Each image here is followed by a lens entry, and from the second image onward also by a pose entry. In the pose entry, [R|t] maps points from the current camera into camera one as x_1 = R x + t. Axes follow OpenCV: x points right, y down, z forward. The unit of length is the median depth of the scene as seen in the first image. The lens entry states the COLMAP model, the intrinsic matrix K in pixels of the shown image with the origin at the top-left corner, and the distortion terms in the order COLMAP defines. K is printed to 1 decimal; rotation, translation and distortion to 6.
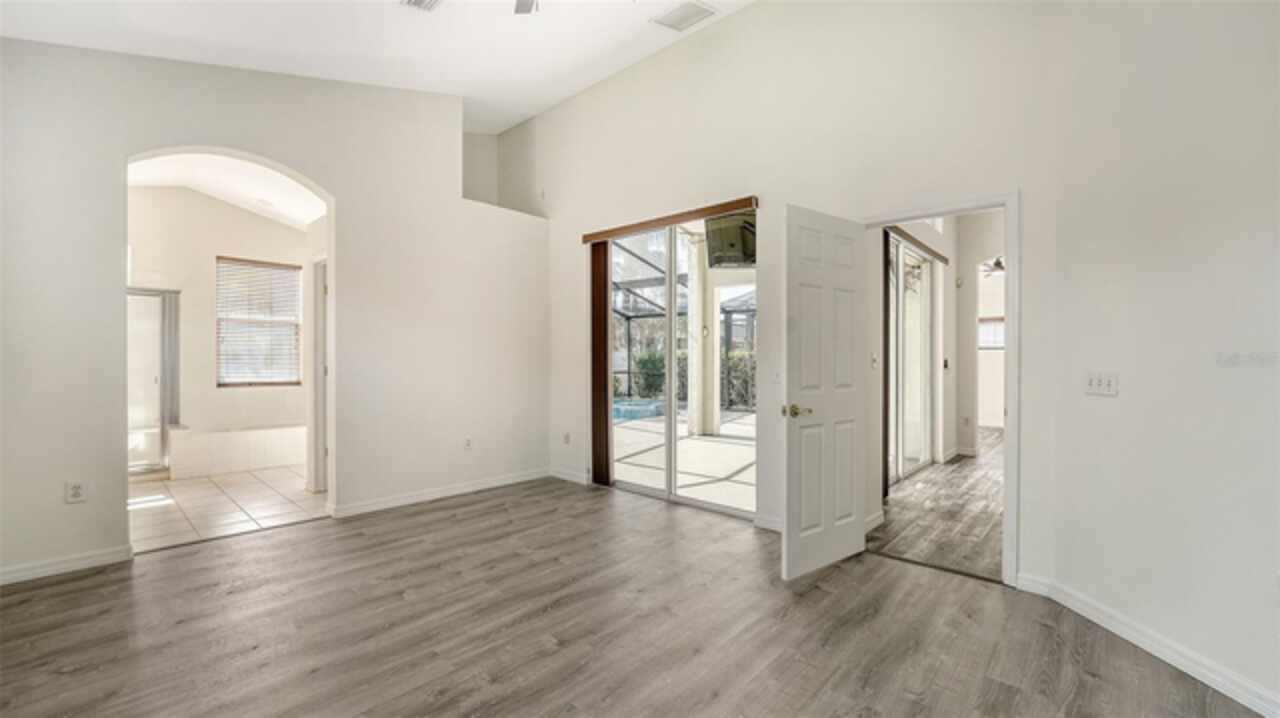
lens RADIAL K [[521.6, 0, 641.6], [0, 521.6, 364.1], [0, 0, 1]] dist [-0.022778, 0.000371]
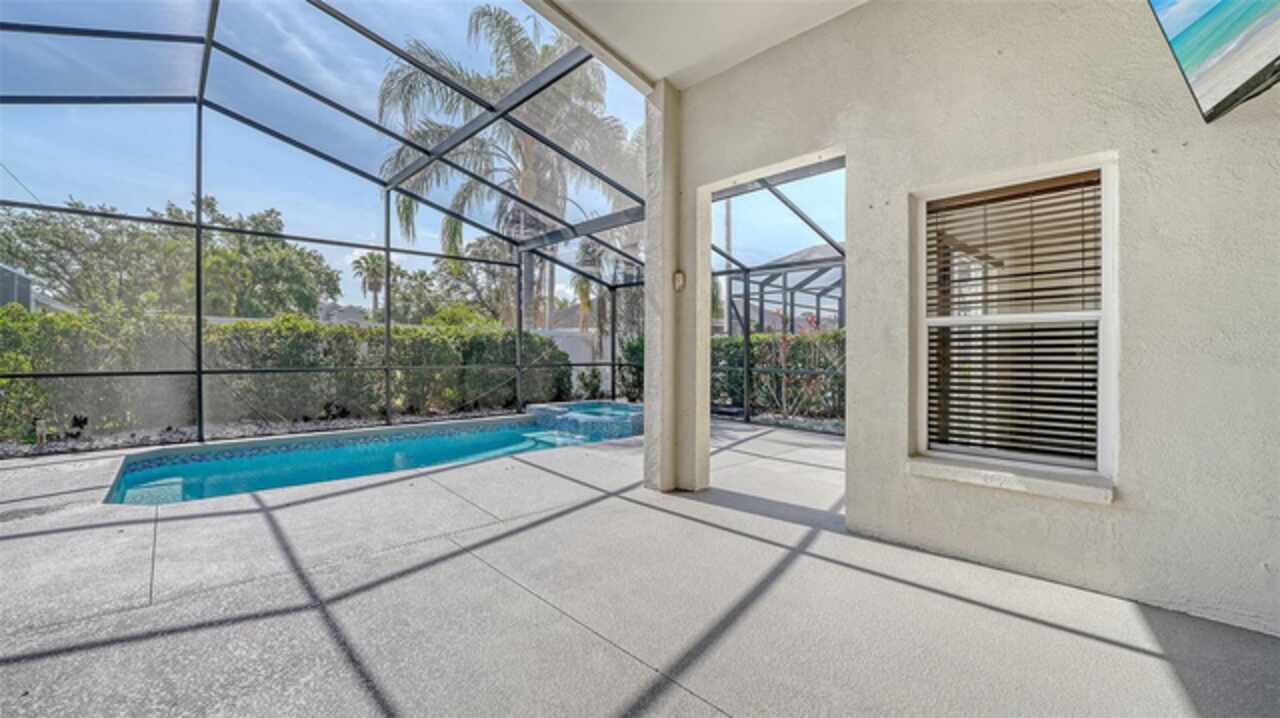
lens RADIAL K [[521.6, 0, 646.6], [0, 521.6, 355.9], [0, 0, 1]] dist [-0.022778, 0.000371]
pose [[0.997256, 0.003810, -0.073927, 0.083586], [-0.003846, 0.999993, -0.000350, 0.005898], [0.073925, 0.000633, 0.997264, 0.332963]]
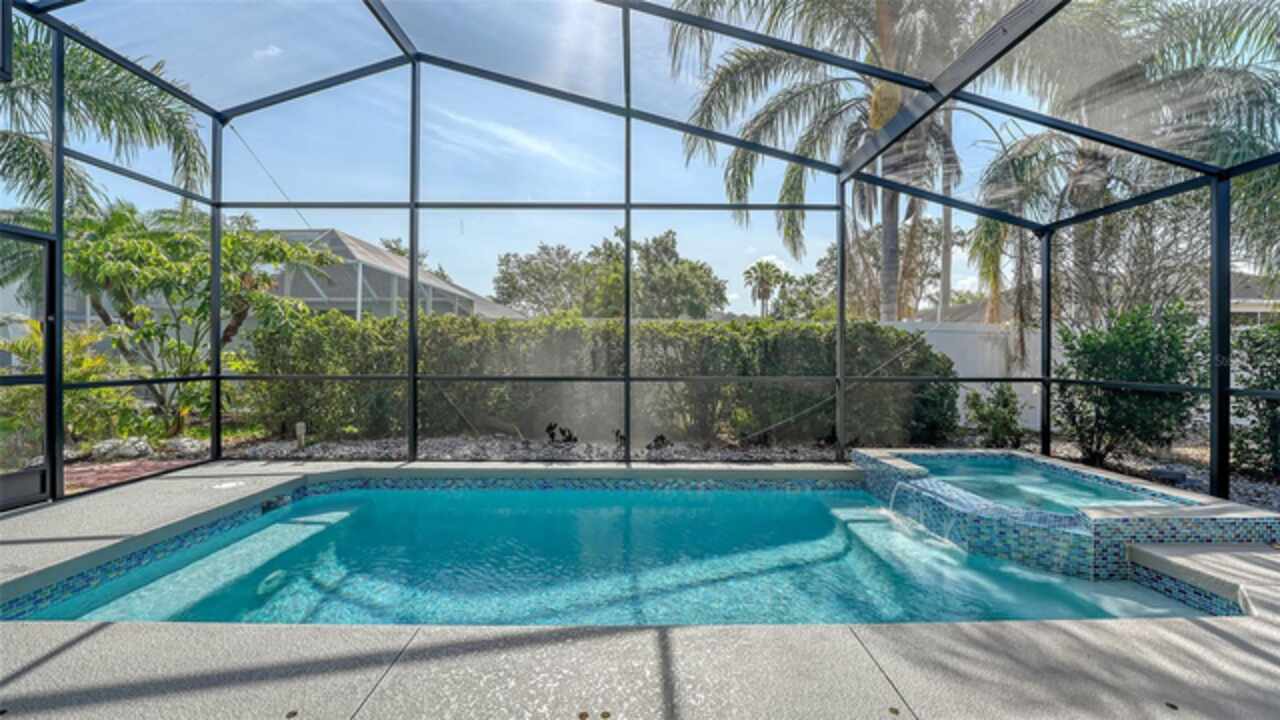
lens RADIAL K [[521.6, 0, 628.9], [0, 521.6, 365.1], [0, 0, 1]] dist [-0.022778, 0.000371]
pose [[0.674396, 0.016954, -0.738175, 0.050590], [-0.011696, 0.999856, 0.012278, 0.005358], [0.738277, 0.000354, 0.674497, 0.607628]]
